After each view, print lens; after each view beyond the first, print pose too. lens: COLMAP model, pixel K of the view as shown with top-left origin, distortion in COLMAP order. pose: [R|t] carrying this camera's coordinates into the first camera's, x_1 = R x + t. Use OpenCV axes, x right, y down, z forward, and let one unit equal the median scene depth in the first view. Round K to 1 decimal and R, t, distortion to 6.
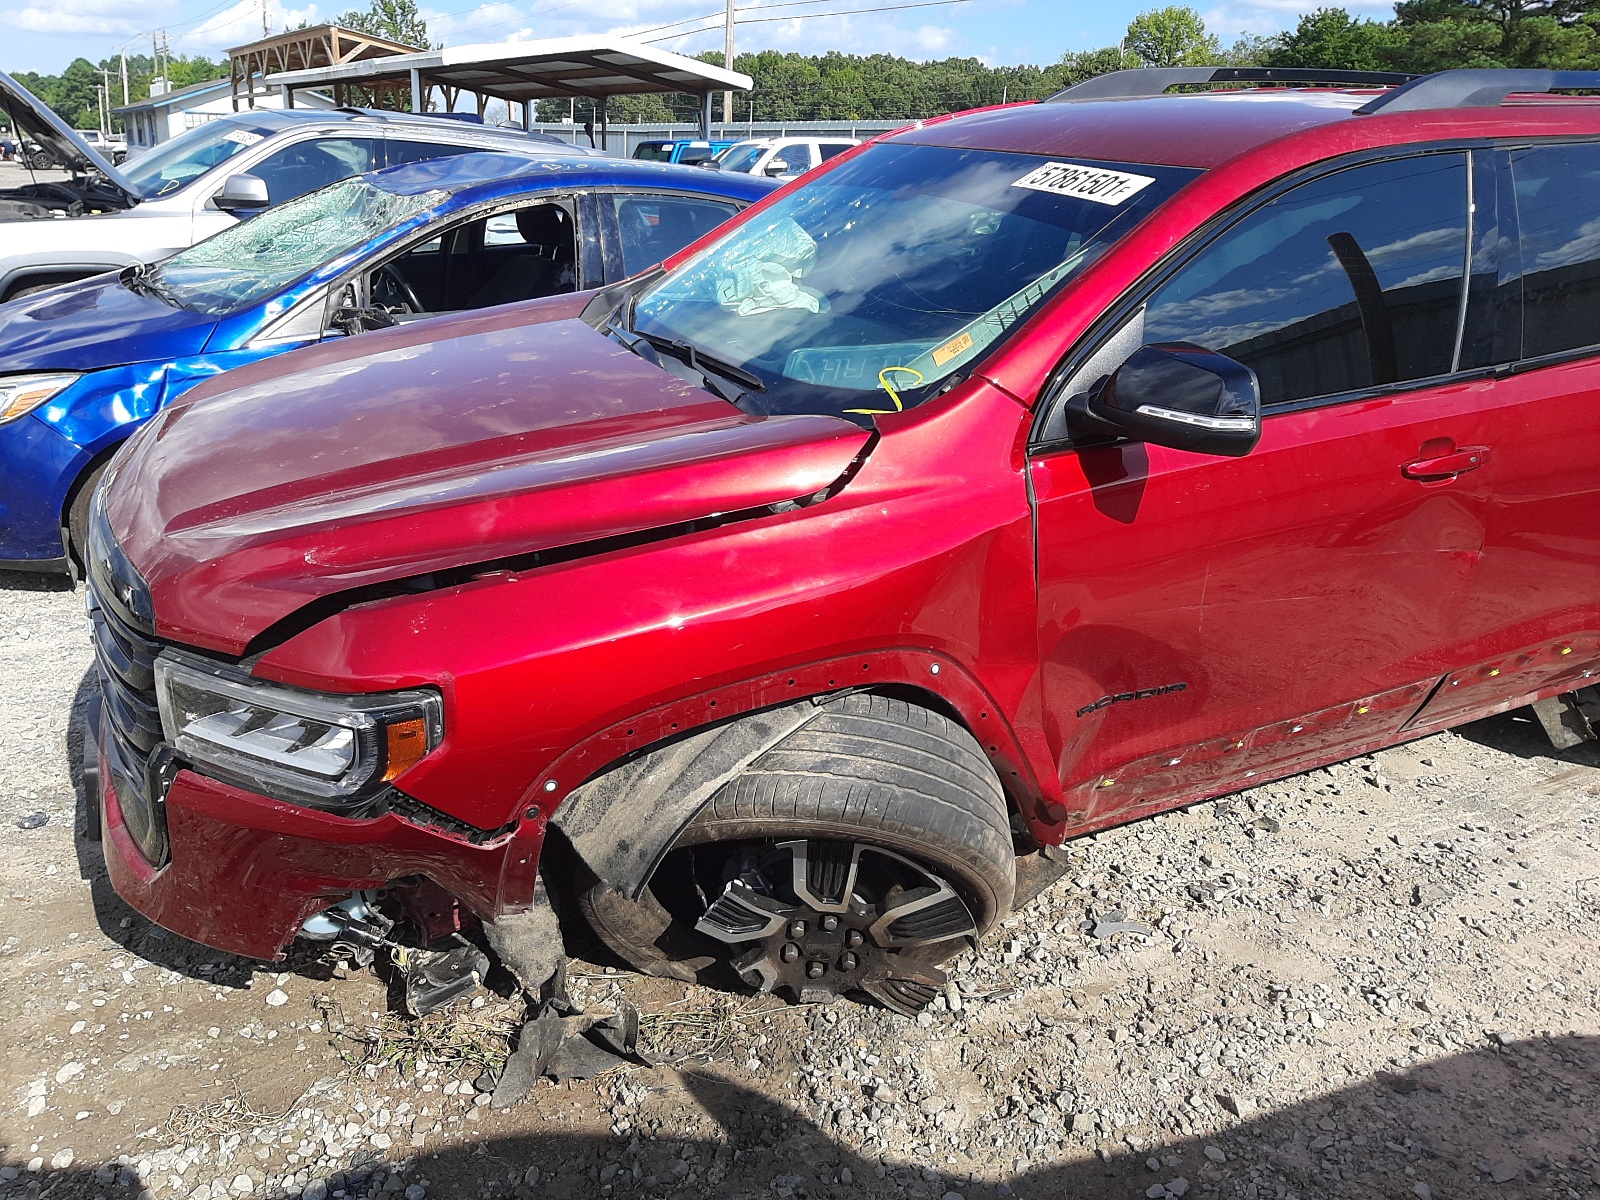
lens RADIAL K [[1234.0, 0, 806.5], [0, 1234.0, 601.8], [0, 0, 1]] dist [0.011773, -0.042848]
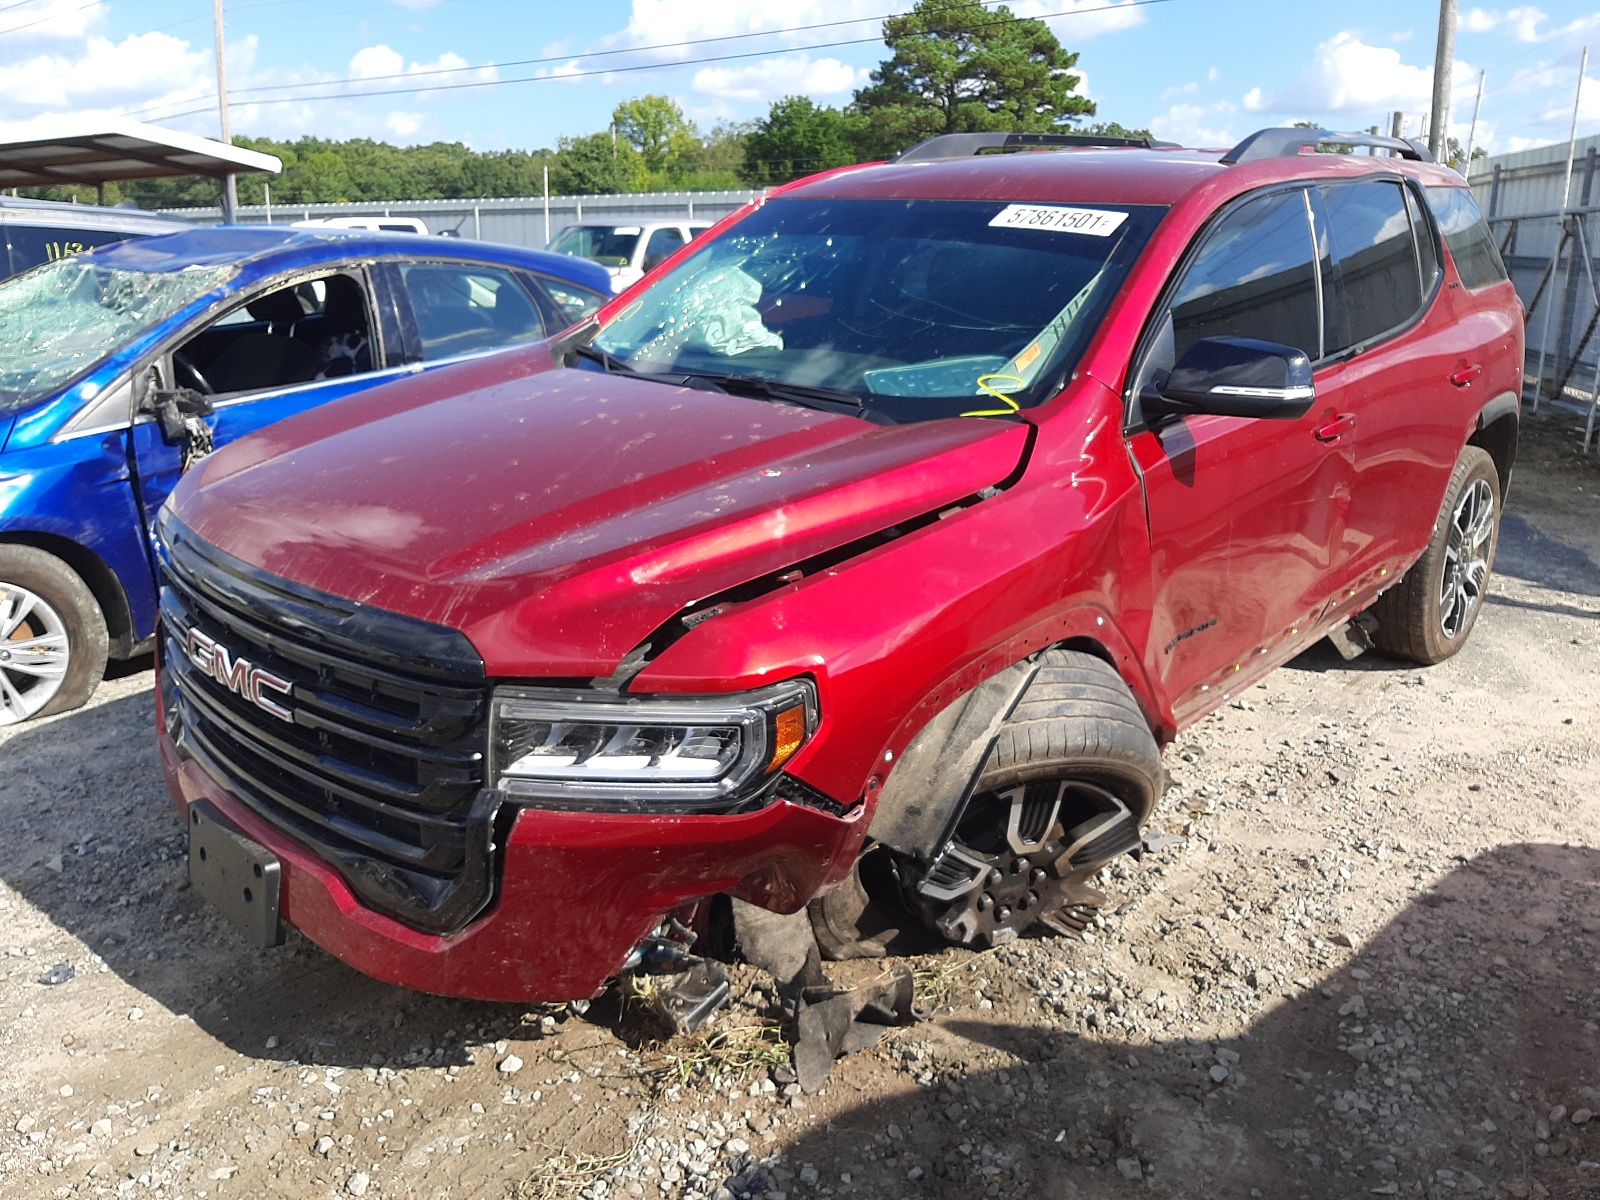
lens RADIAL K [[1234.0, 0, 808.7], [0, 1234.0, 595.1], [0, 0, 1]] dist [0.011773, -0.042848]
pose [[0.930902, -0.125022, 0.343207, -0.514795], [0.146253, 0.988571, -0.036578, 0.030553], [-0.334711, 0.084245, 0.938547, -0.010145]]
